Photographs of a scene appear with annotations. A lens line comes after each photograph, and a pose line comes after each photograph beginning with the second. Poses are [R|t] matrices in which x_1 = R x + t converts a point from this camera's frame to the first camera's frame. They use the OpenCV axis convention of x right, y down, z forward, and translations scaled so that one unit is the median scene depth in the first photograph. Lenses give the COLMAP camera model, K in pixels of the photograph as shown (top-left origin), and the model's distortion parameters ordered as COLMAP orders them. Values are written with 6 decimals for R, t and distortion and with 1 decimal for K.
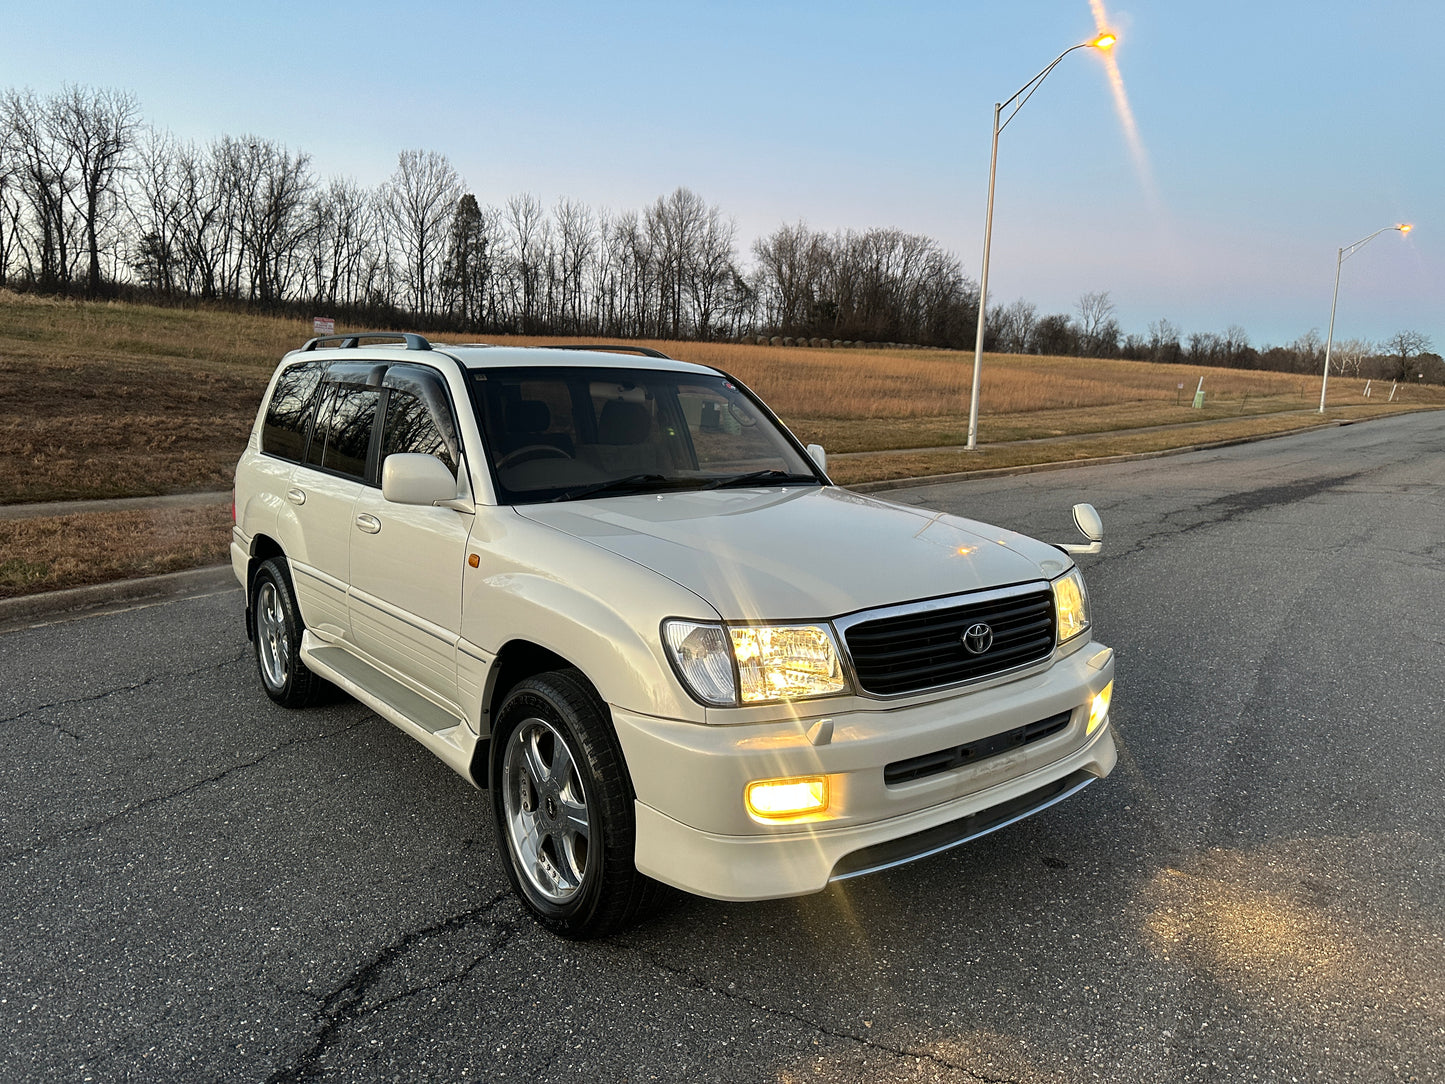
lens RADIAL K [[1045.9, 0, 729.4], [0, 1045.9, 557.5], [0, 0, 1]] dist [0.026385, -0.038406]
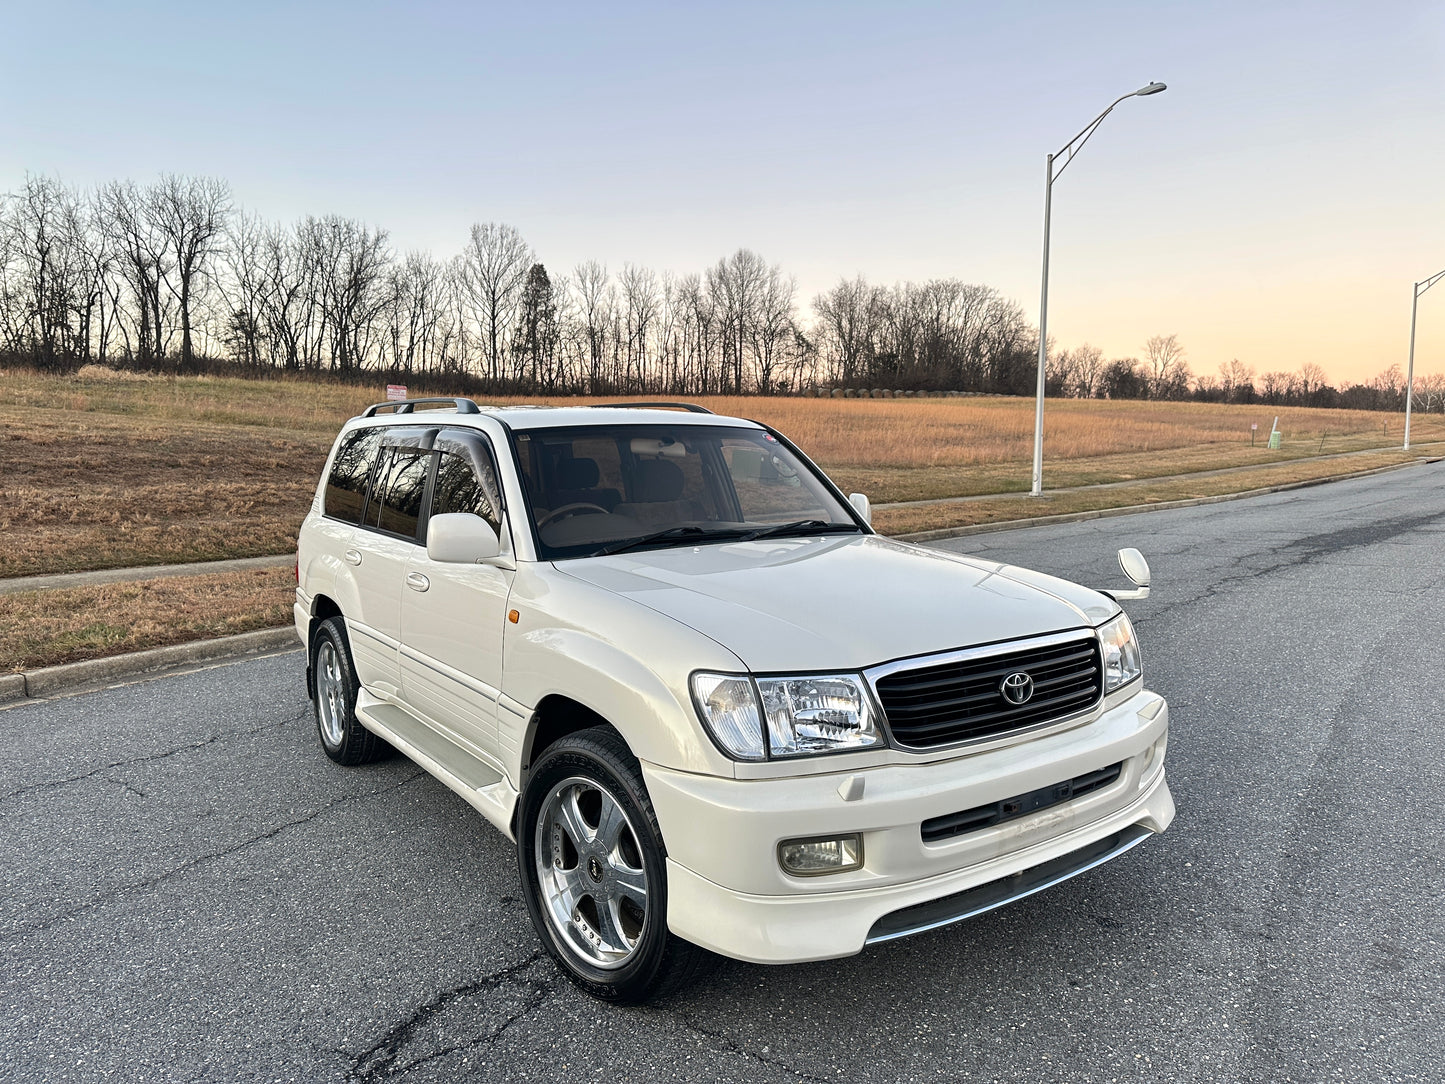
lens RADIAL K [[1047.3, 0, 725.9], [0, 1047.3, 537.6], [0, 0, 1]] dist [0.026616, -0.039277]
pose [[0.997487, -0.020751, -0.067742, 0.003070], [0.016010, 0.997433, -0.069795, 0.000102], [0.069017, 0.068535, 0.995259, -0.000510]]
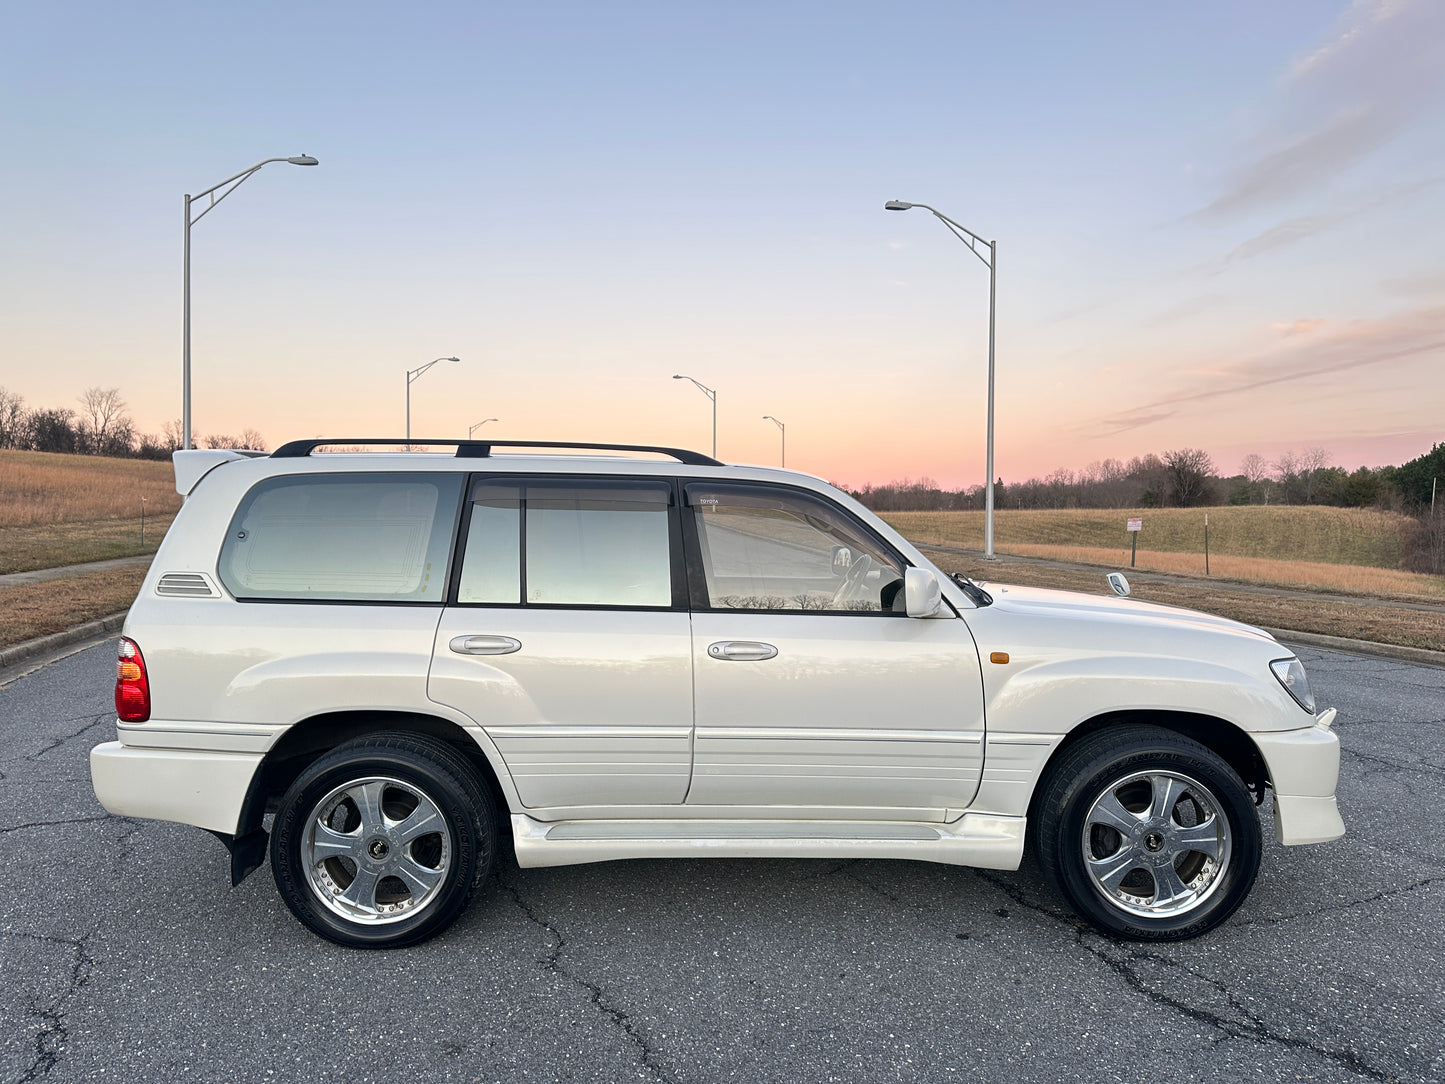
lens RADIAL K [[1041.4, 0, 721.0], [0, 1041.4, 549.7], [0, 0, 1]] dist [0.018487, -0.026615]
pose [[0.602681, -0.047225, 0.796583, -0.116336], [0.127580, 0.991109, -0.037767, -0.009650], [-0.787717, 0.124390, 0.603348, 0.049599]]
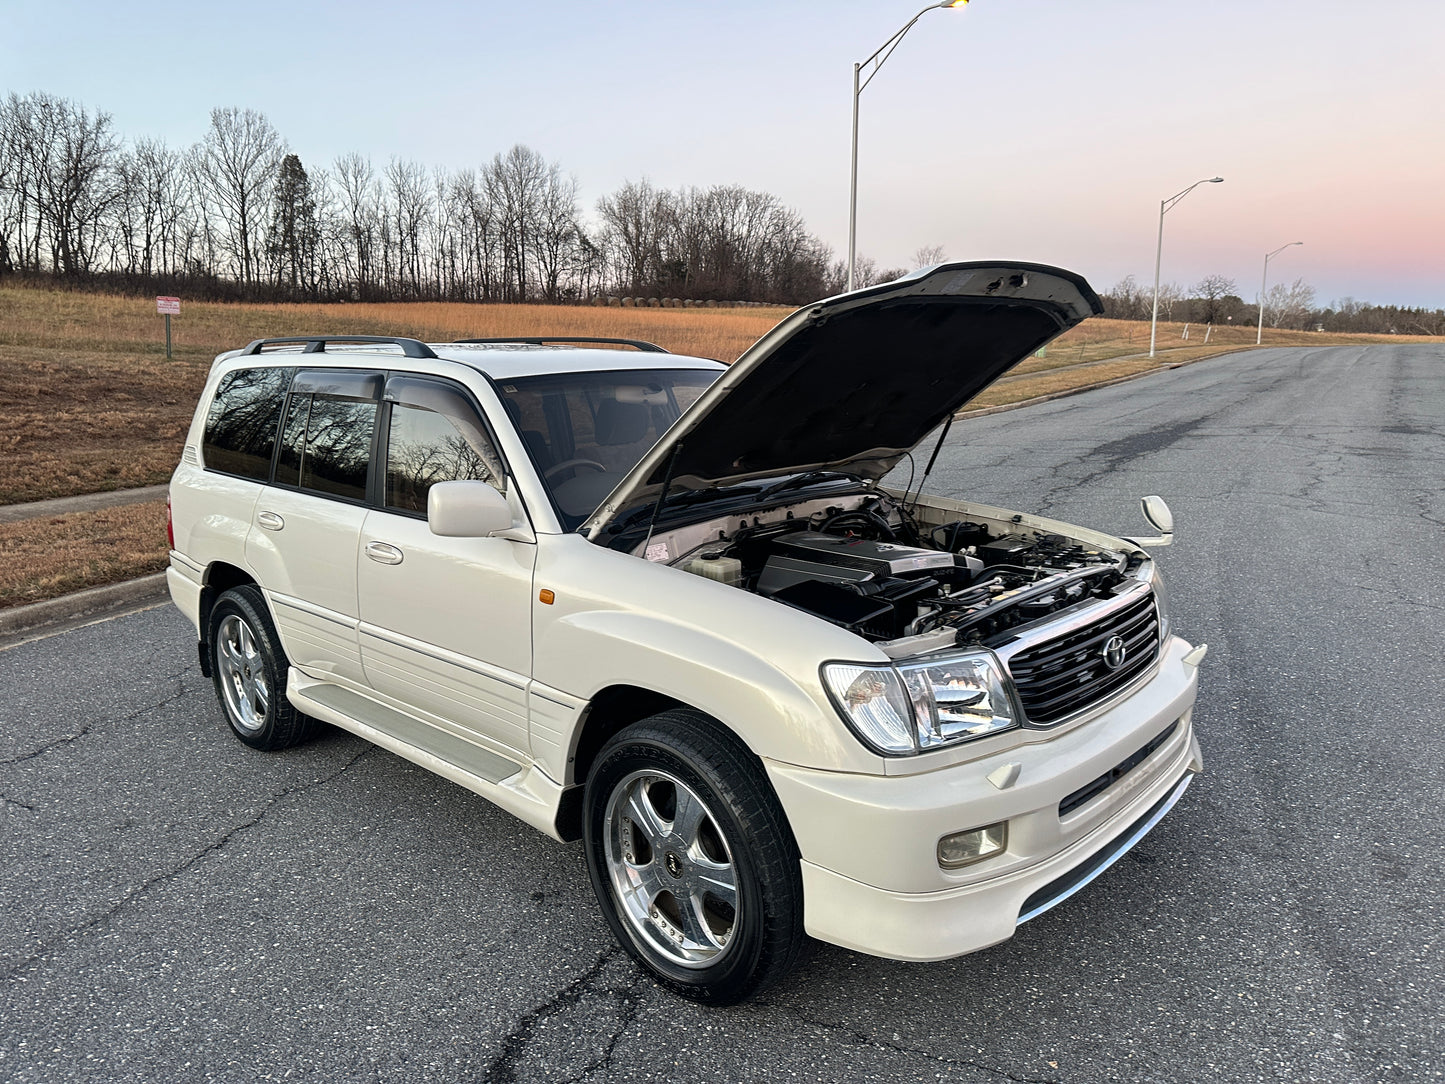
lens RADIAL K [[1041.4, 0, 721.0], [0, 1041.4, 549.7], [0, 0, 1]] dist [0.018487, -0.026615]
pose [[0.988977, -0.060224, 0.135272, -0.018920], [0.055720, 0.997766, 0.036844, -0.005648], [-0.137189, -0.028900, 0.990123, 0.007114]]
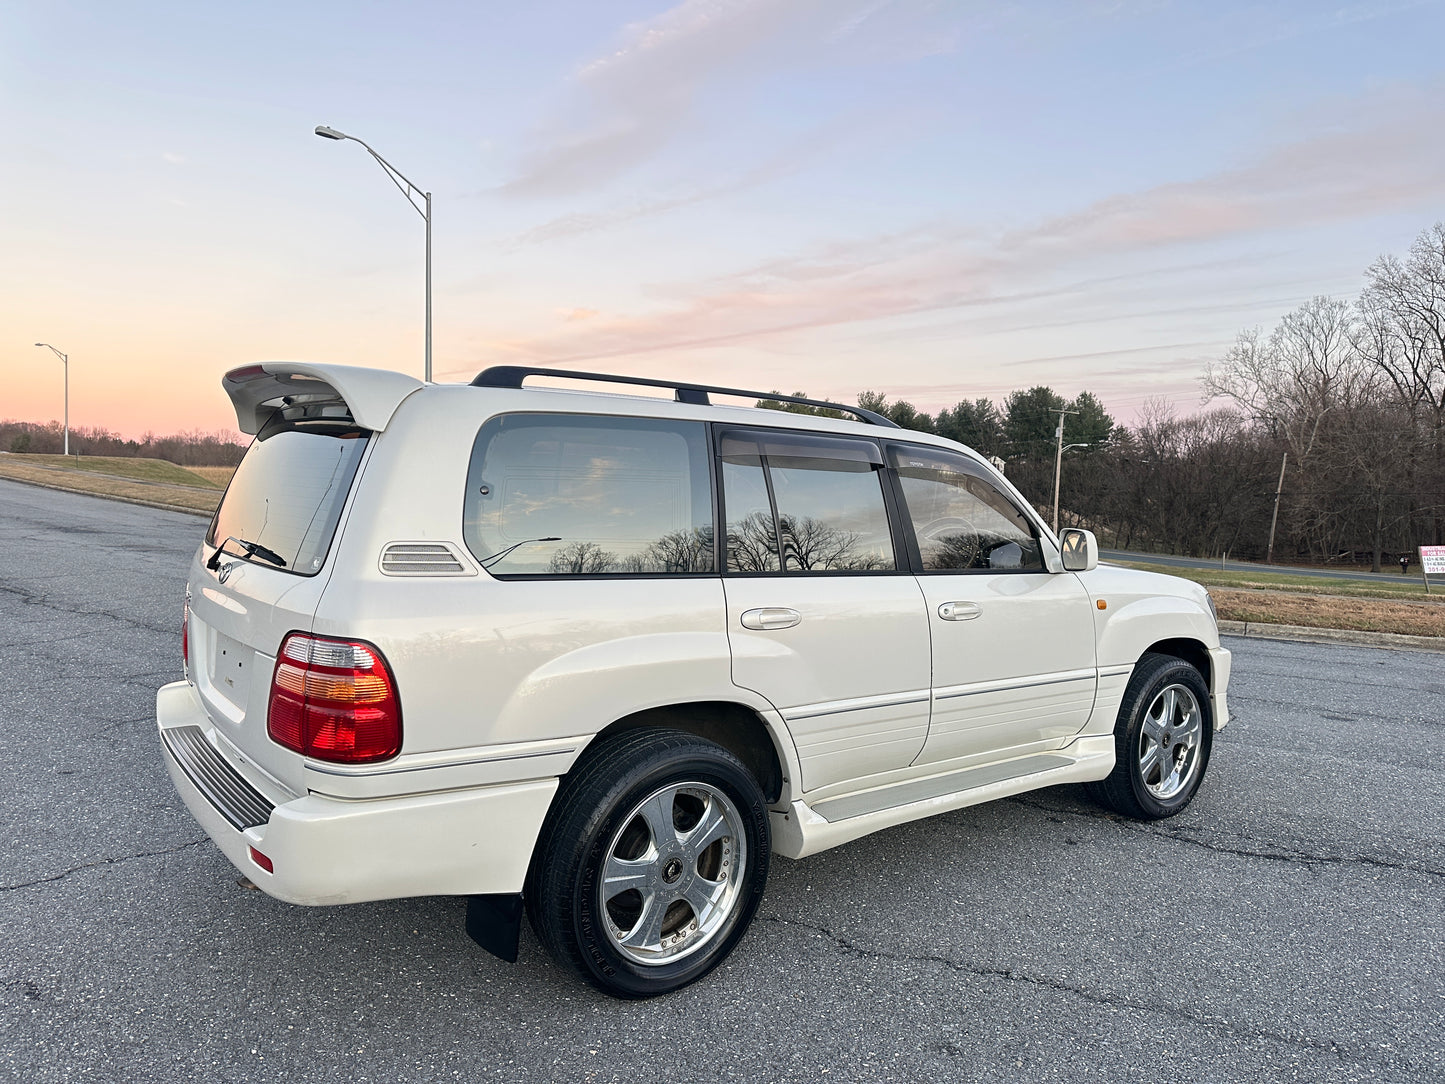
lens RADIAL K [[1047.3, 0, 725.9], [0, 1047.3, 537.6], [0, 0, 1]] dist [0.026616, -0.039277]
pose [[-0.013564, -0.071989, 0.997313, -0.139179], [0.118772, 0.990228, 0.073093, -0.021008], [-0.992829, 0.119444, -0.004881, 0.131647]]
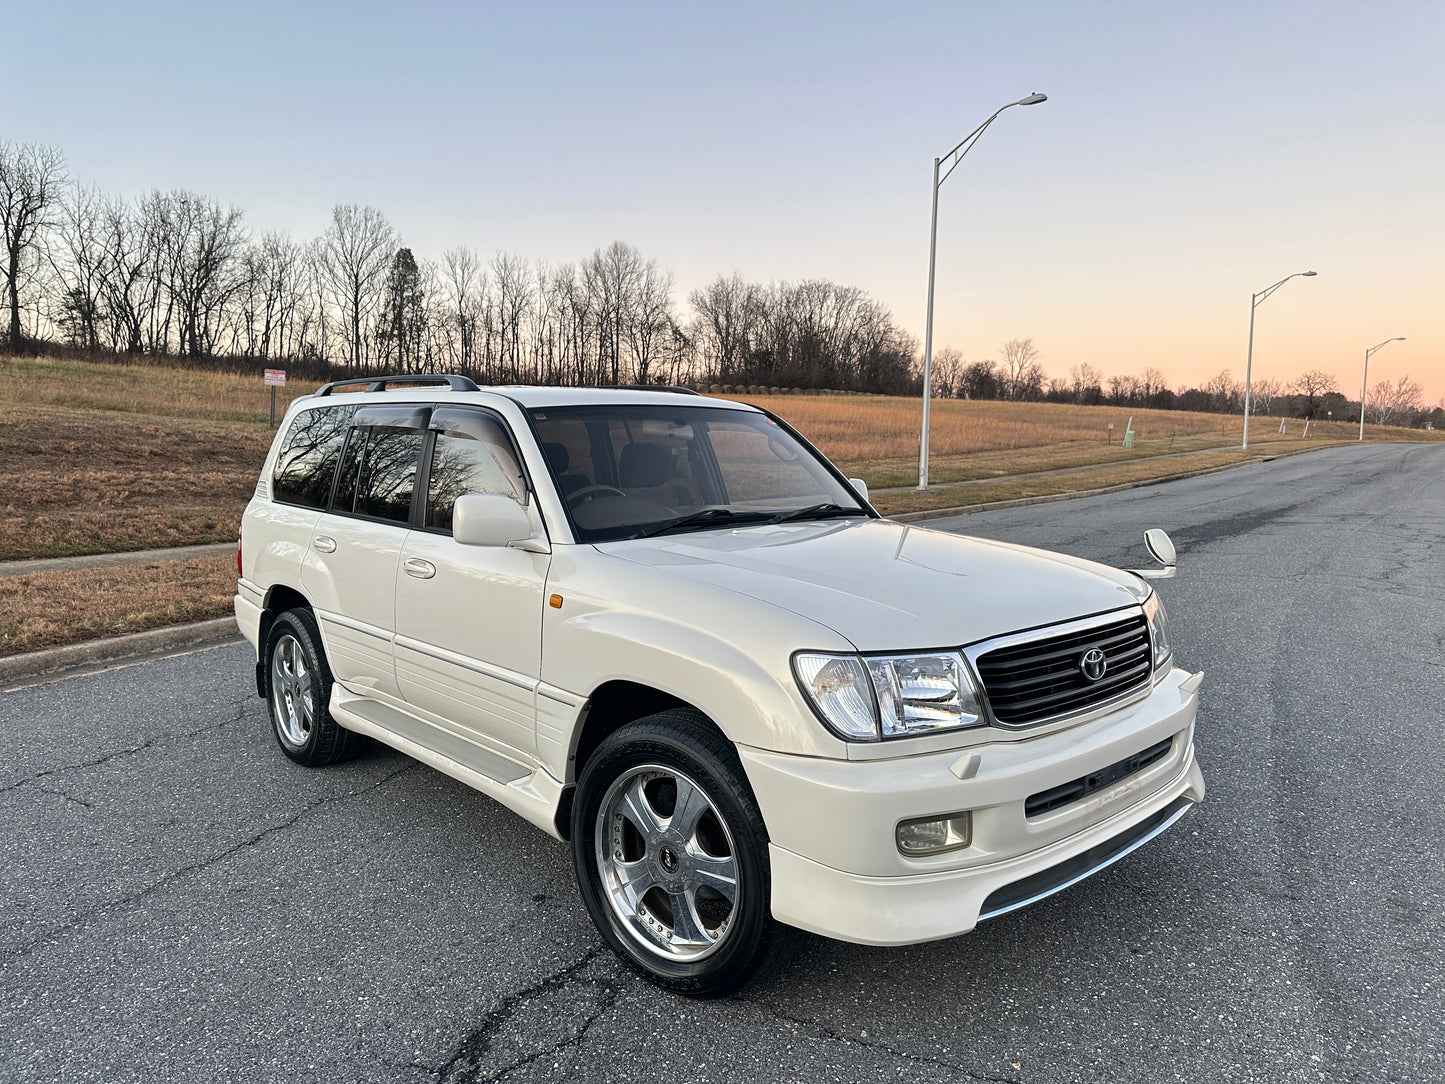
lens RADIAL K [[1044.3, 0, 729.7], [0, 1044.3, 543.8], [0, 0, 1]] dist [0.026528, -0.038367]
pose [[0.997645, -0.023226, 0.064535, -0.012689], [0.026915, 0.998018, -0.056884, 0.000823], [-0.063086, 0.058487, 0.996293, 0.001778]]
